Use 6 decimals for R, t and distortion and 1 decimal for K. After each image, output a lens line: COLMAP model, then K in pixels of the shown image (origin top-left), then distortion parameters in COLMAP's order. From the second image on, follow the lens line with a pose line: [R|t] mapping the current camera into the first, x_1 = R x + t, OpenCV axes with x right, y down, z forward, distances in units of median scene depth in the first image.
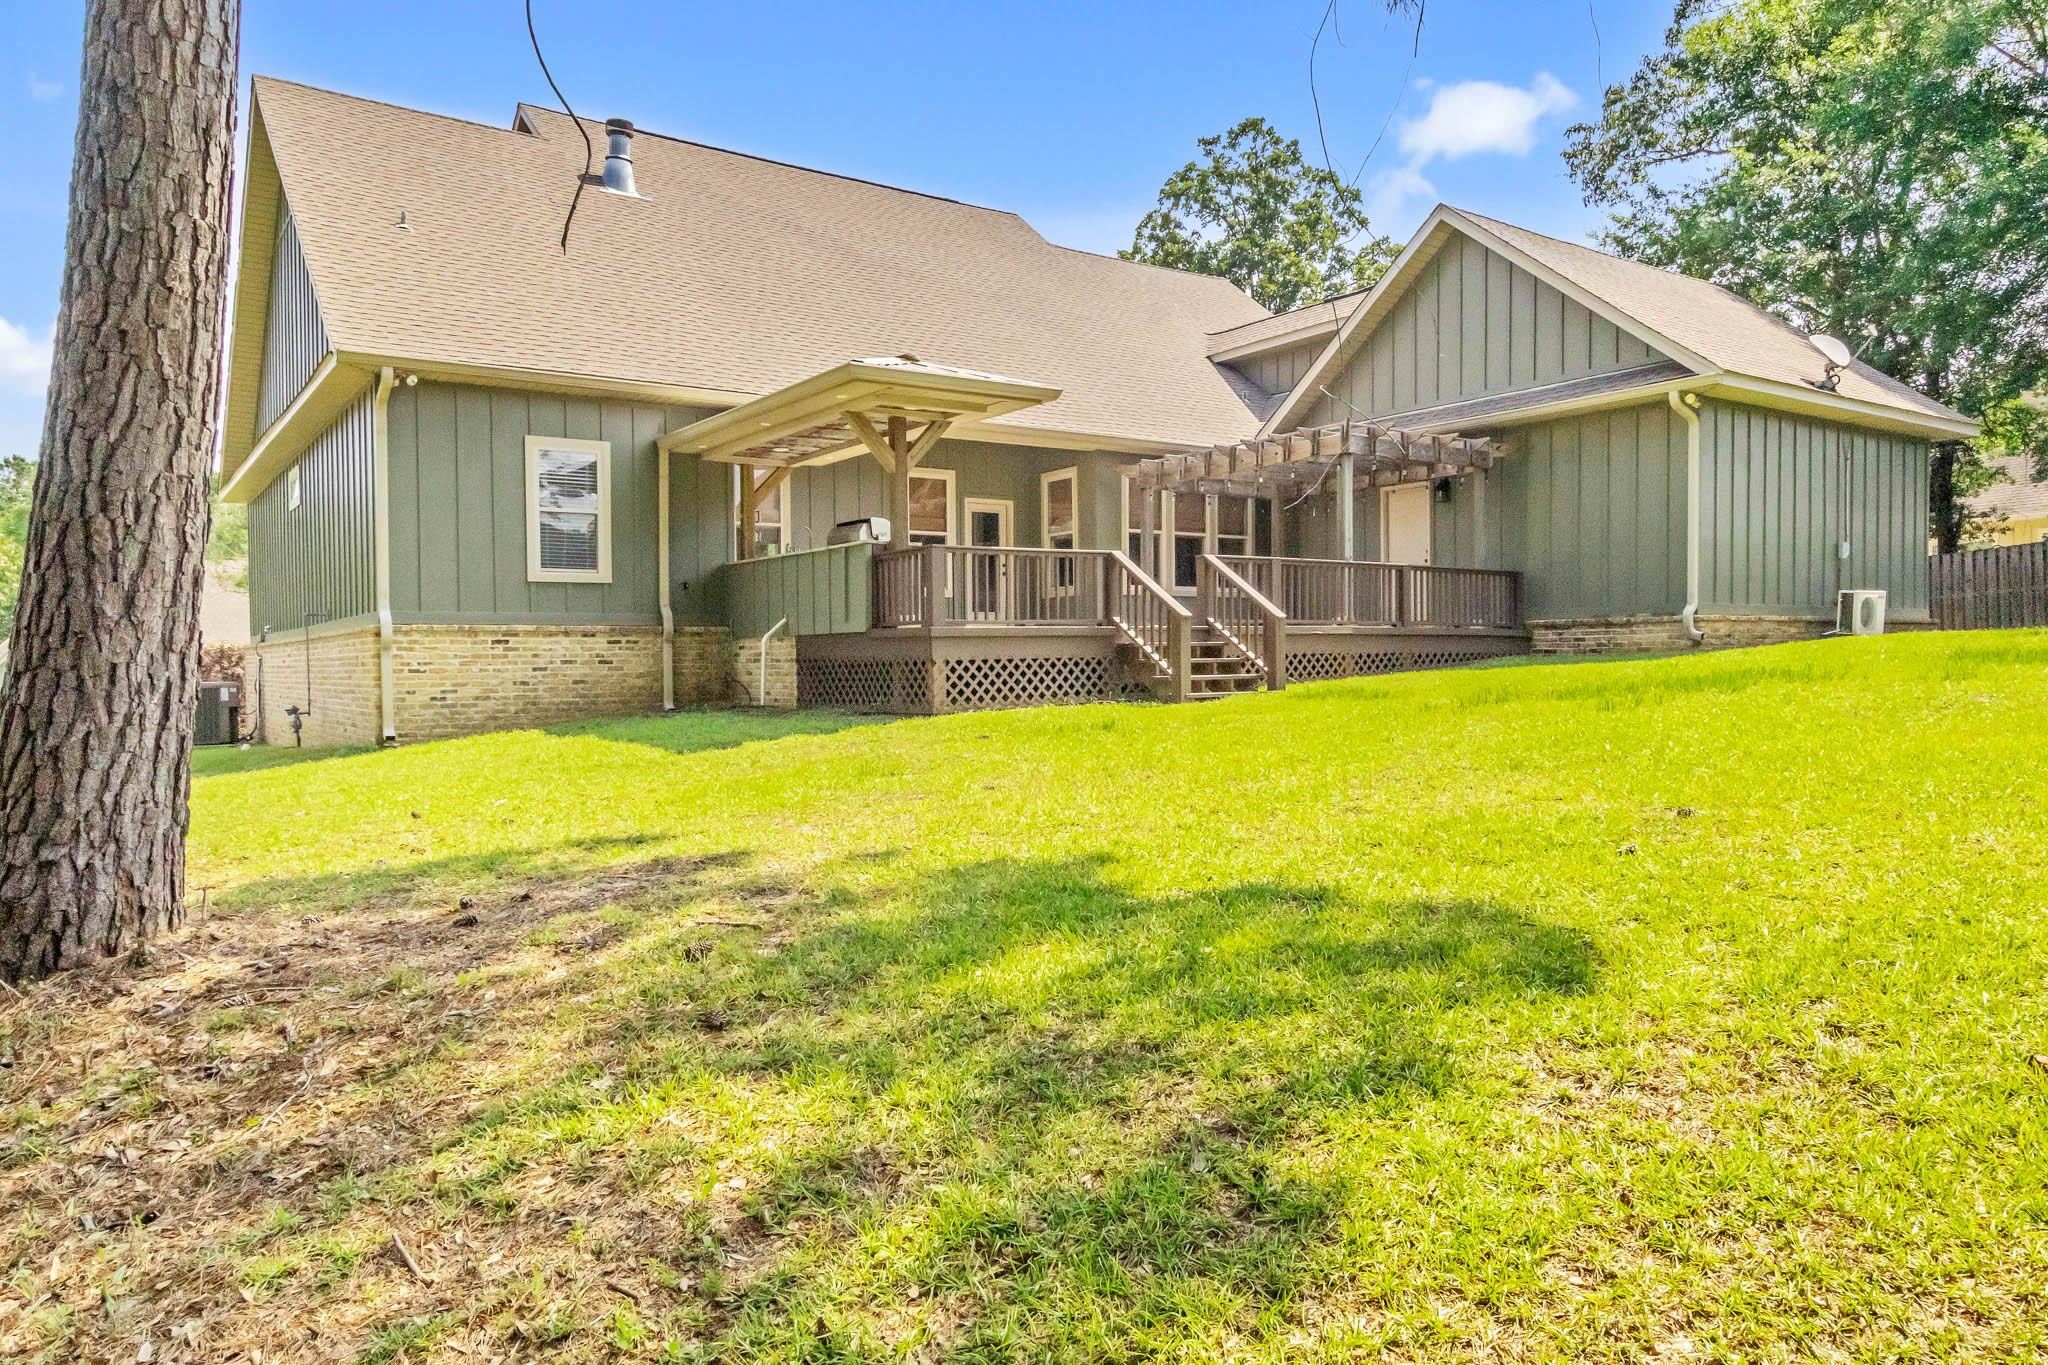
lens RADIAL K [[1317.6, 0, 1023.8], [0, 1317.6, 701.9], [0, 0, 1]] dist [0.004324, 0.000059]
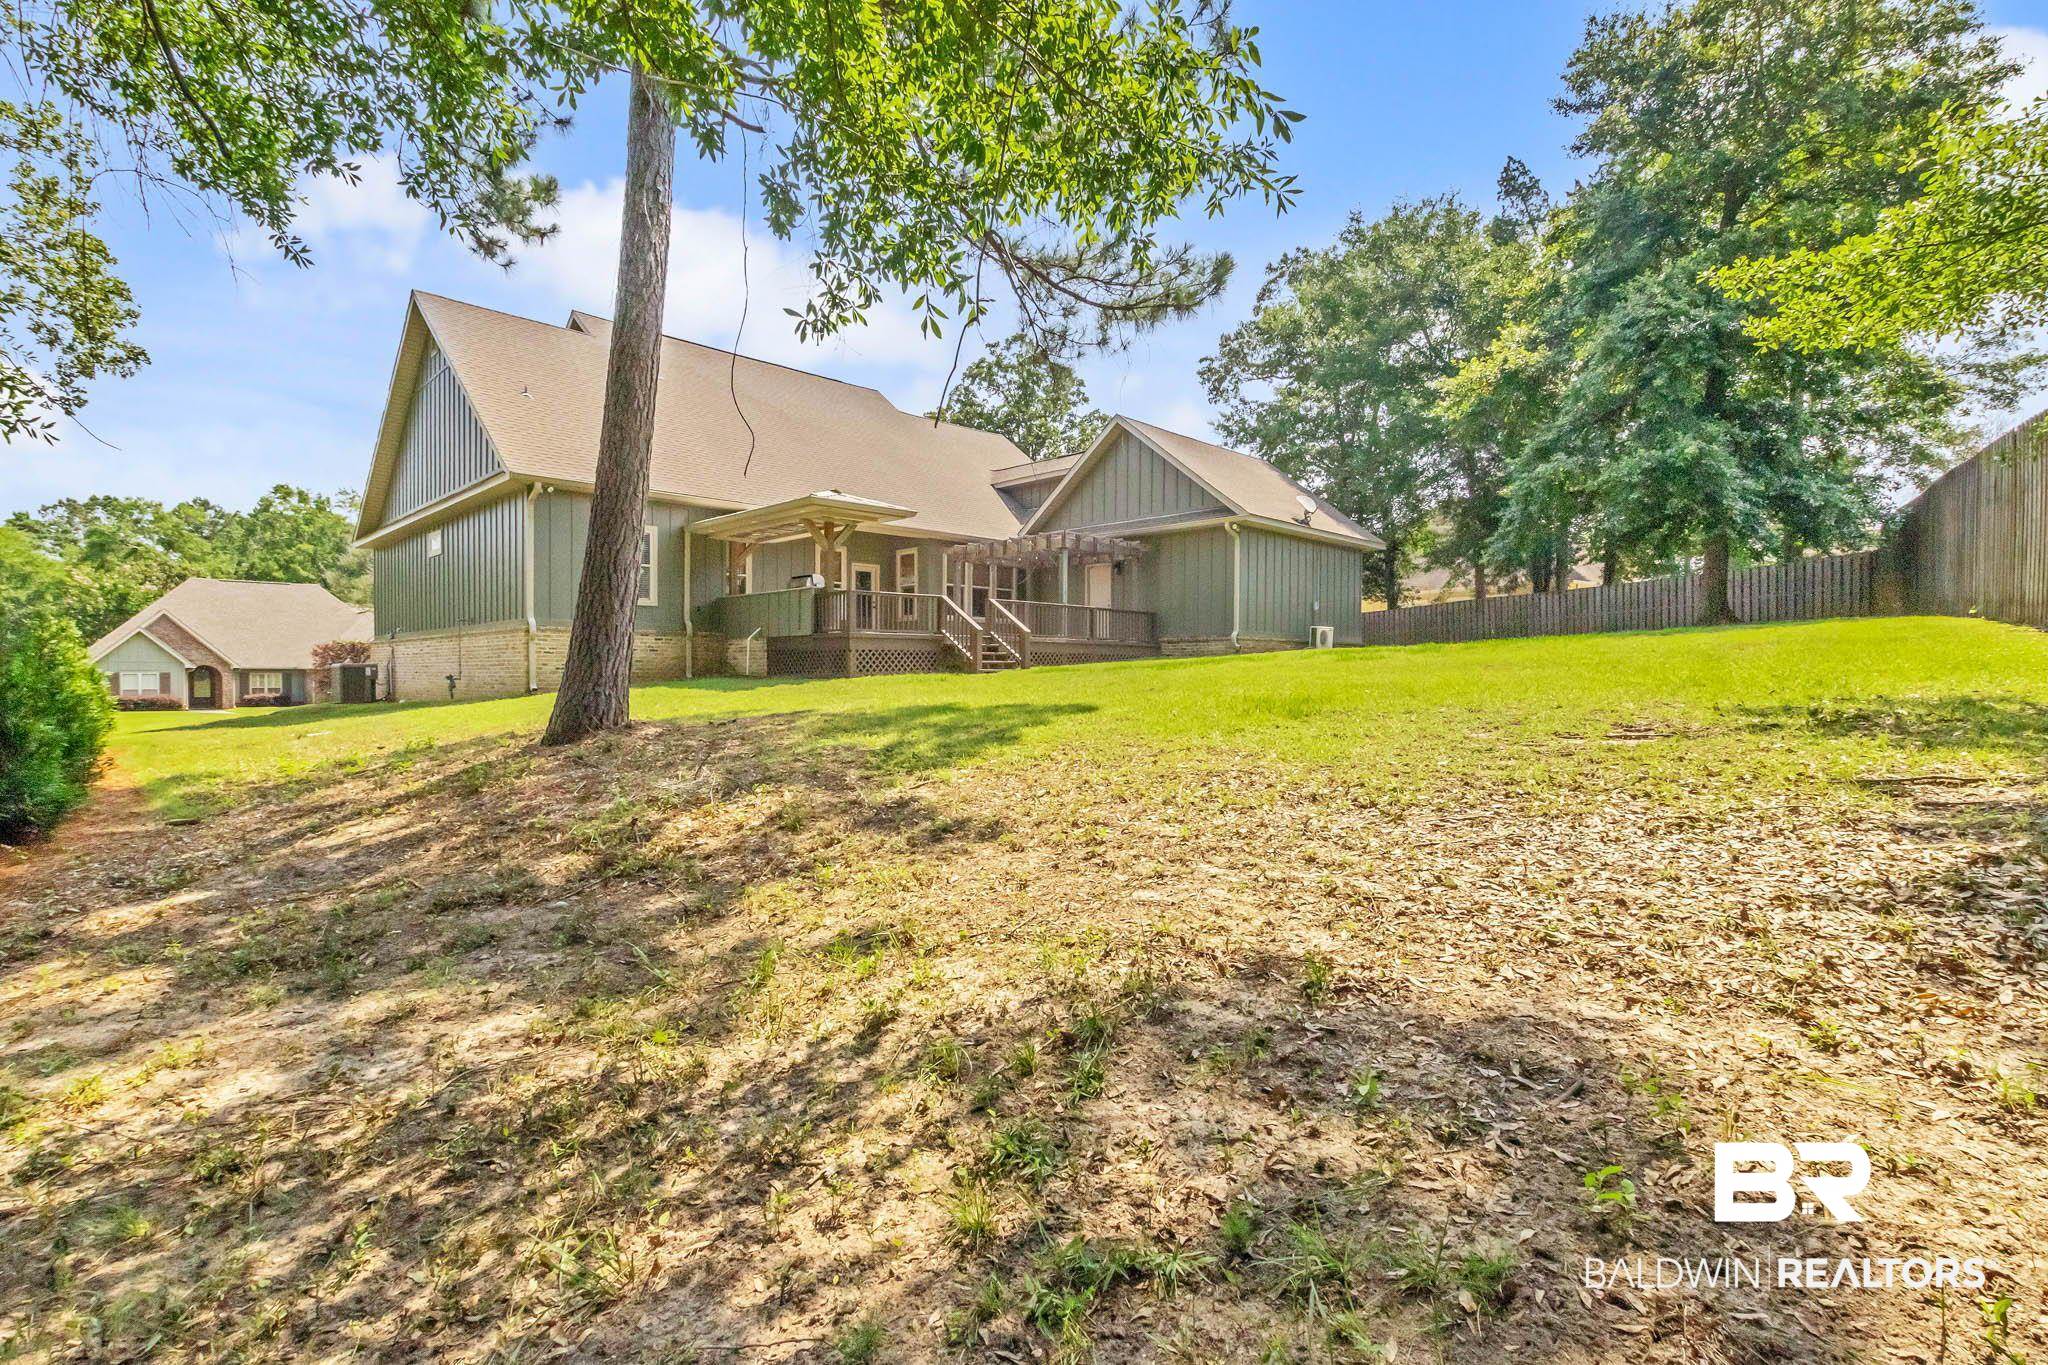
lens RADIAL K [[950.9, 0, 1004.8], [0, 950.9, 688.7], [0, 0, 1]] dist [0.001990, 0.000052]
pose [[0.987752, 0.012515, 0.155530, -0.040090], [-0.009962, 0.999803, -0.017185, 0.031265], [-0.155714, 0.015425, 0.987682, -0.271949]]
